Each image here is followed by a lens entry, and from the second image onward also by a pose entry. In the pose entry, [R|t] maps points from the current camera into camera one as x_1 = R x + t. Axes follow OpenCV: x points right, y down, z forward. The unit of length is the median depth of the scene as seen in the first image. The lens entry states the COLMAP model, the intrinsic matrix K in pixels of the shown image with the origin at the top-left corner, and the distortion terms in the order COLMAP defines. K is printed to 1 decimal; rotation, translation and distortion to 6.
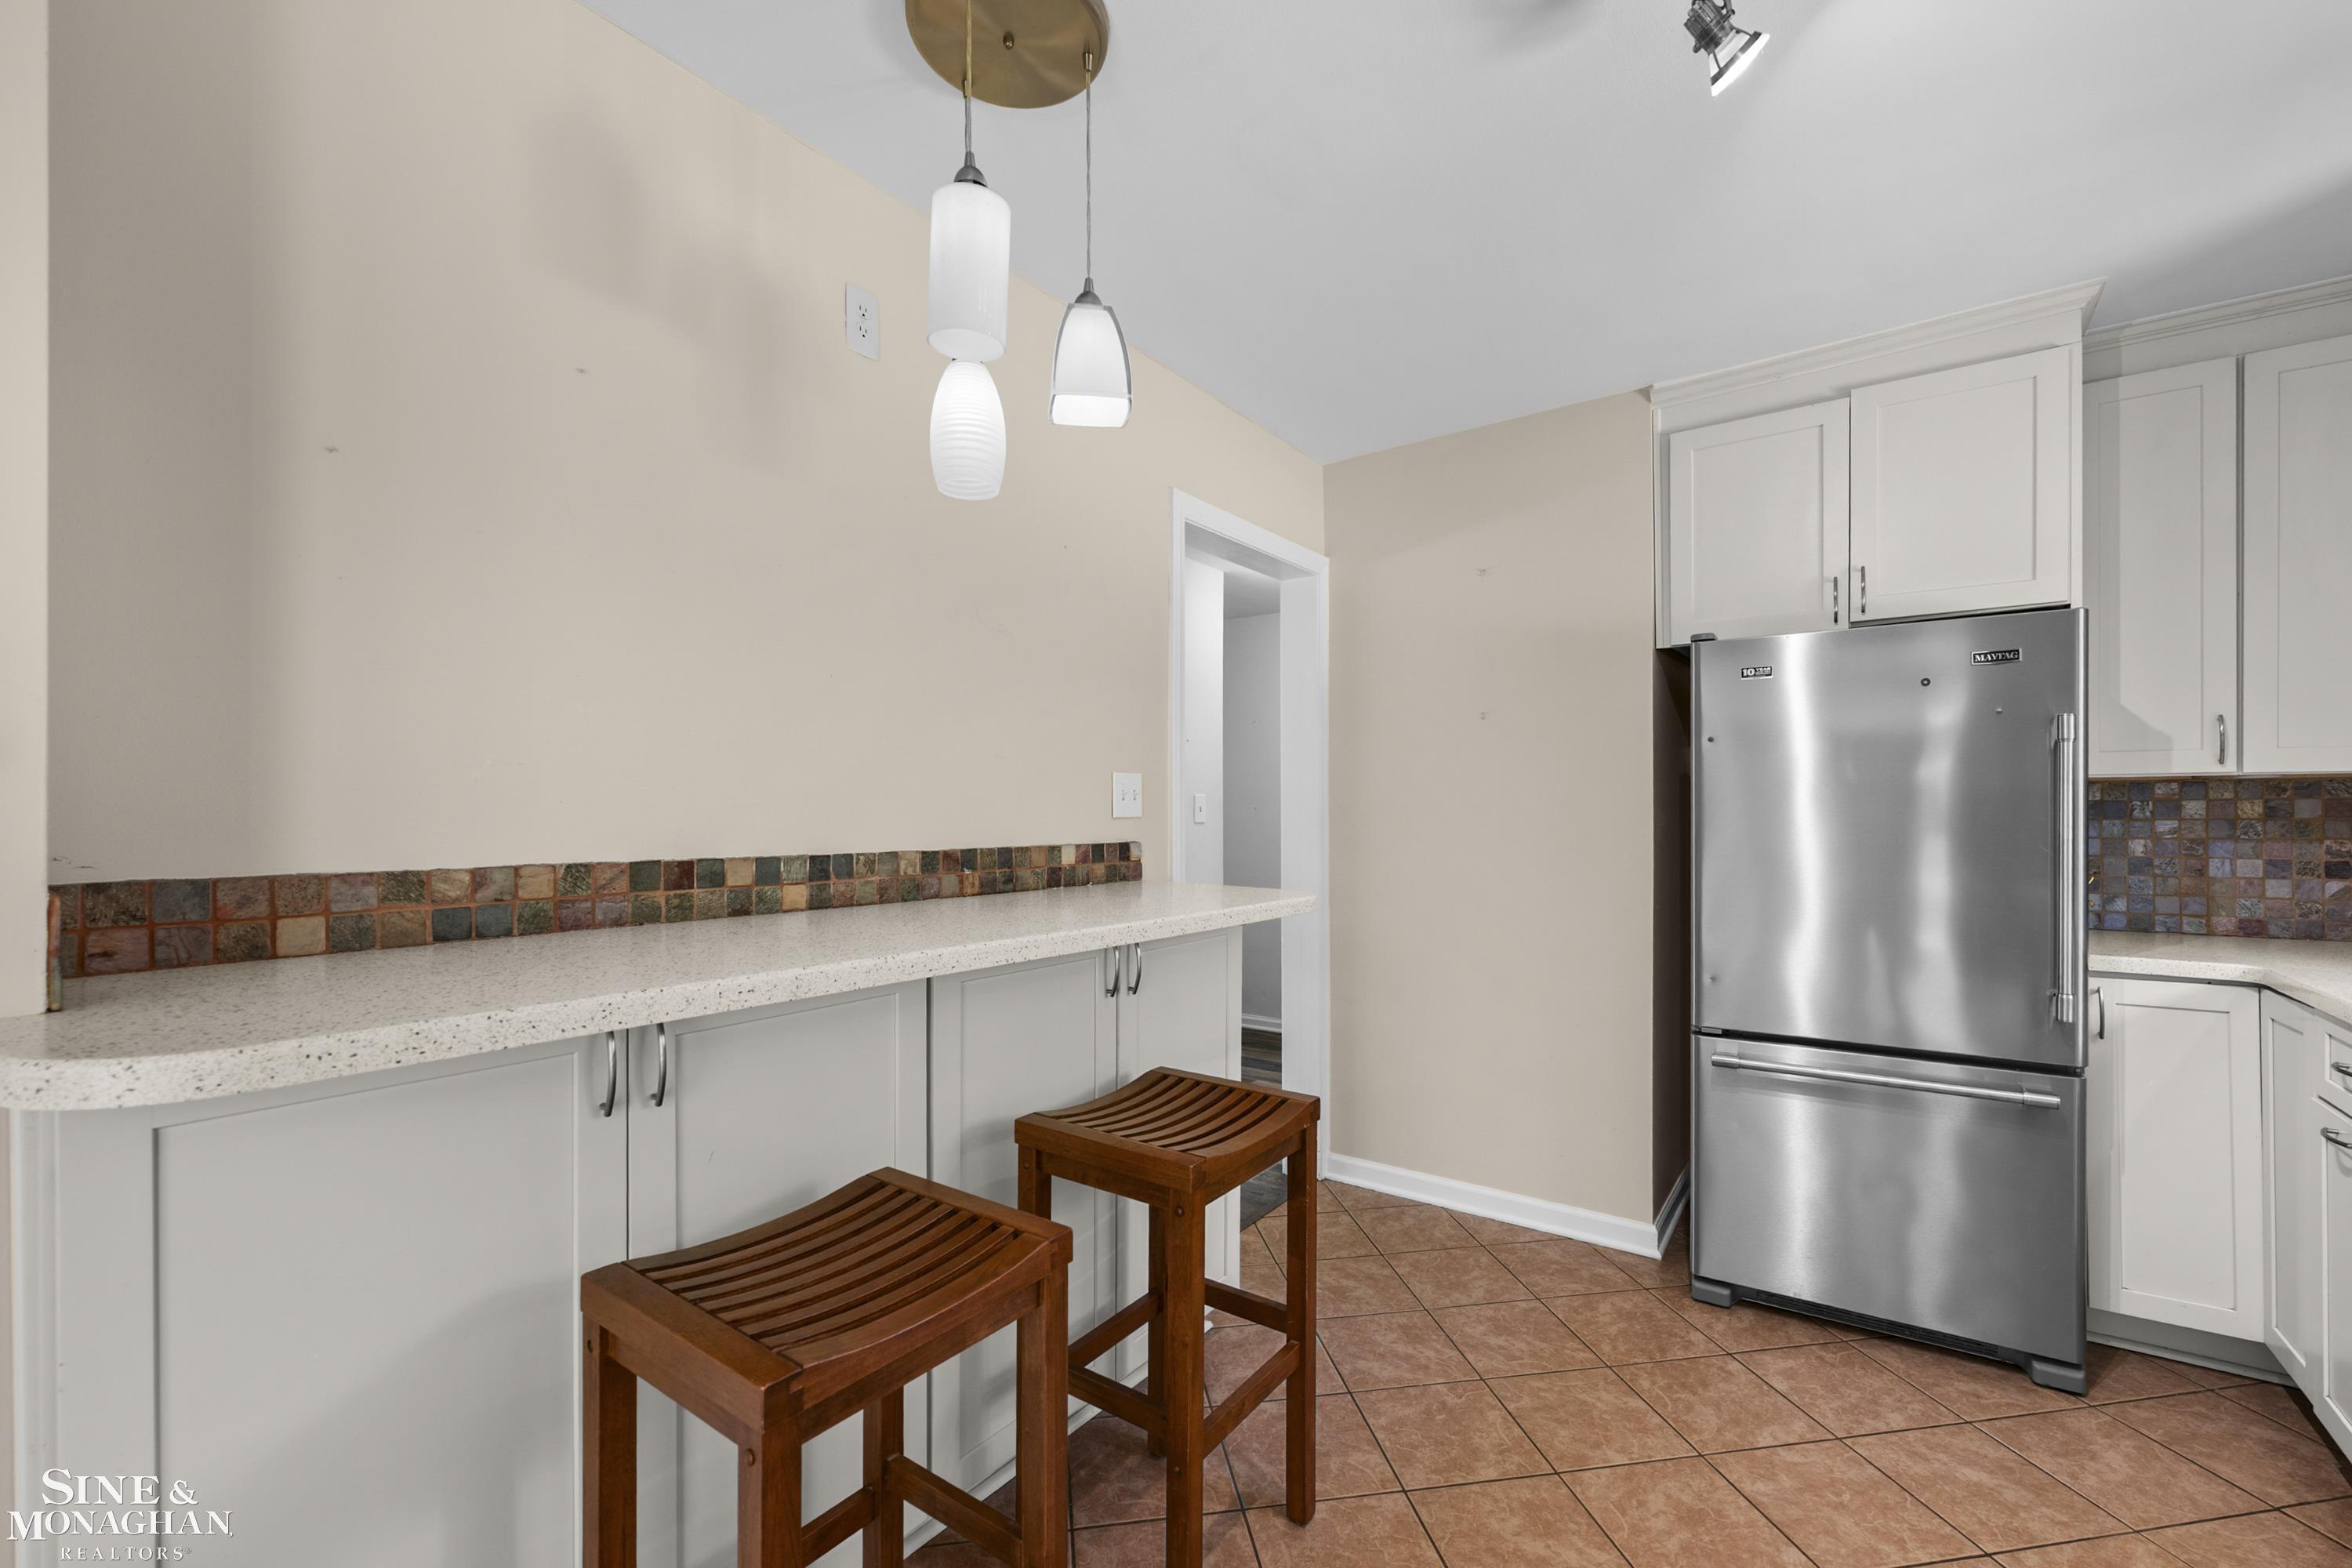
lens RADIAL K [[955.1, 0, 1179.1], [0, 955.1, 806.2], [0, 0, 1]] dist [0.001174, -0.000375]
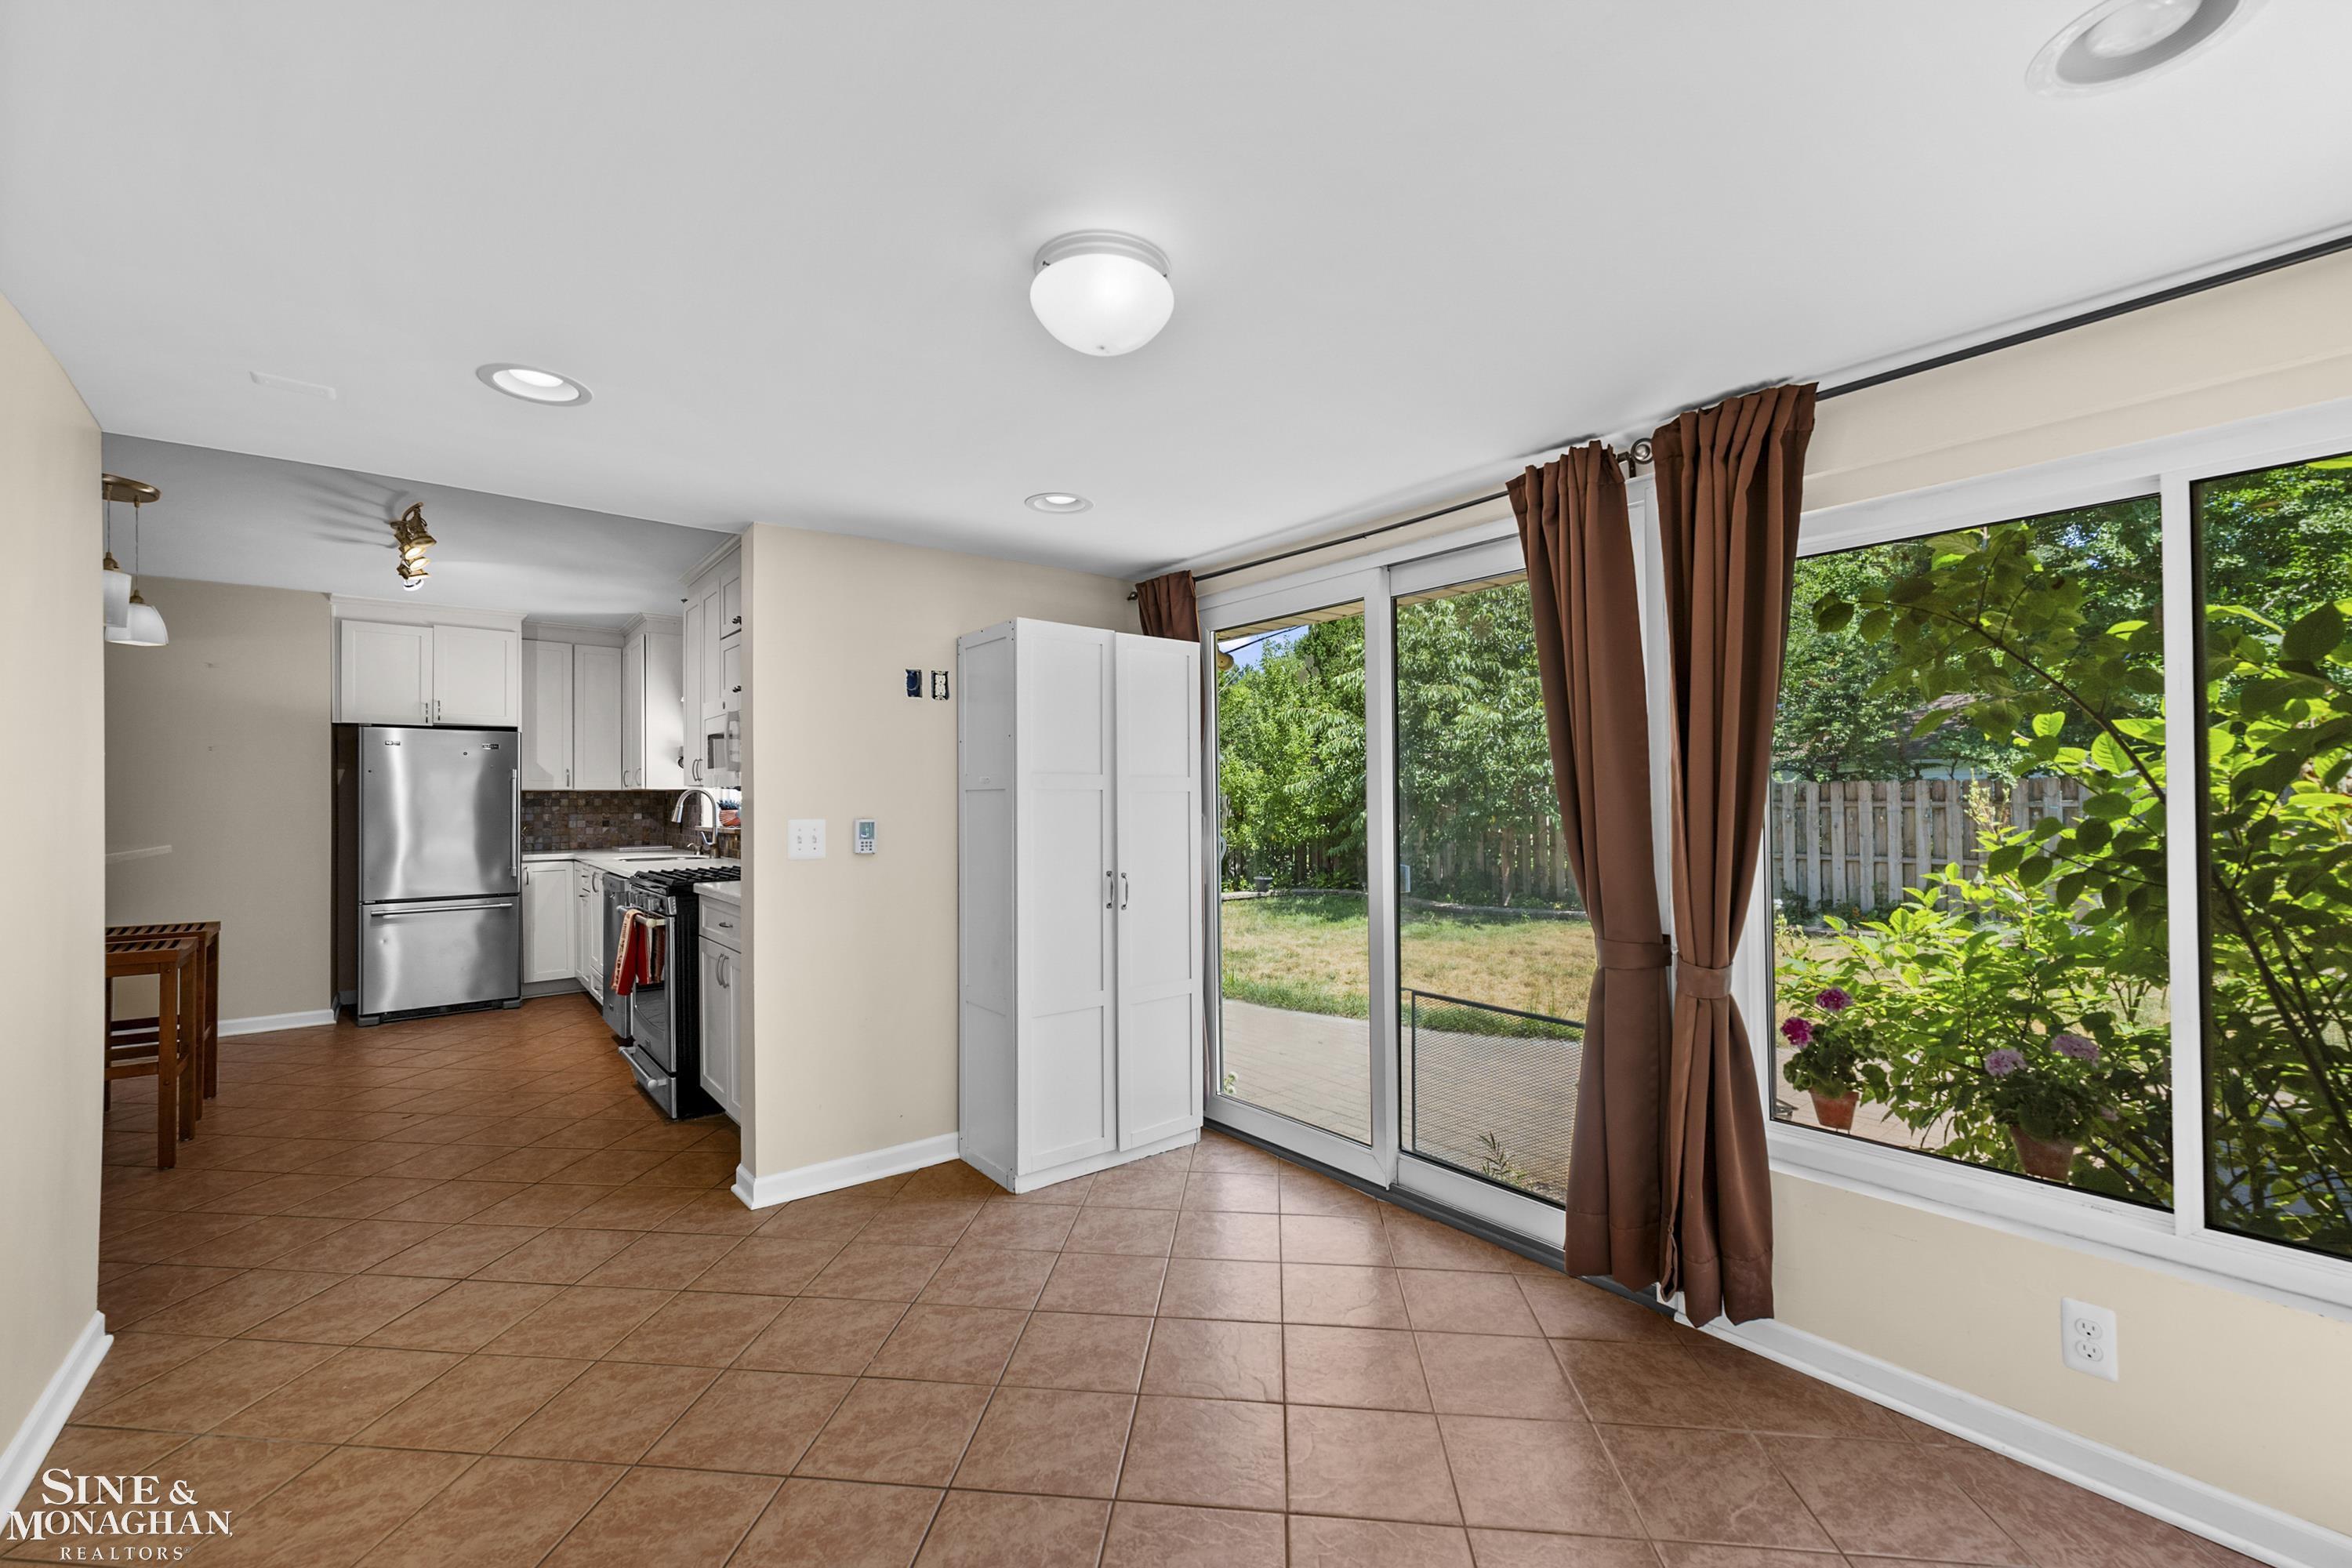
lens RADIAL K [[955.1, 0, 1180.7], [0, 955.1, 802.1], [0, 0, 1]] dist [0.001174, -0.000375]
pose [[0.256050, 0.000271, 0.966664, -1.104575], [0.001286, 0.999999, -0.000621, 0.006629], [-0.966663, 0.001402, 0.256049, -1.387681]]
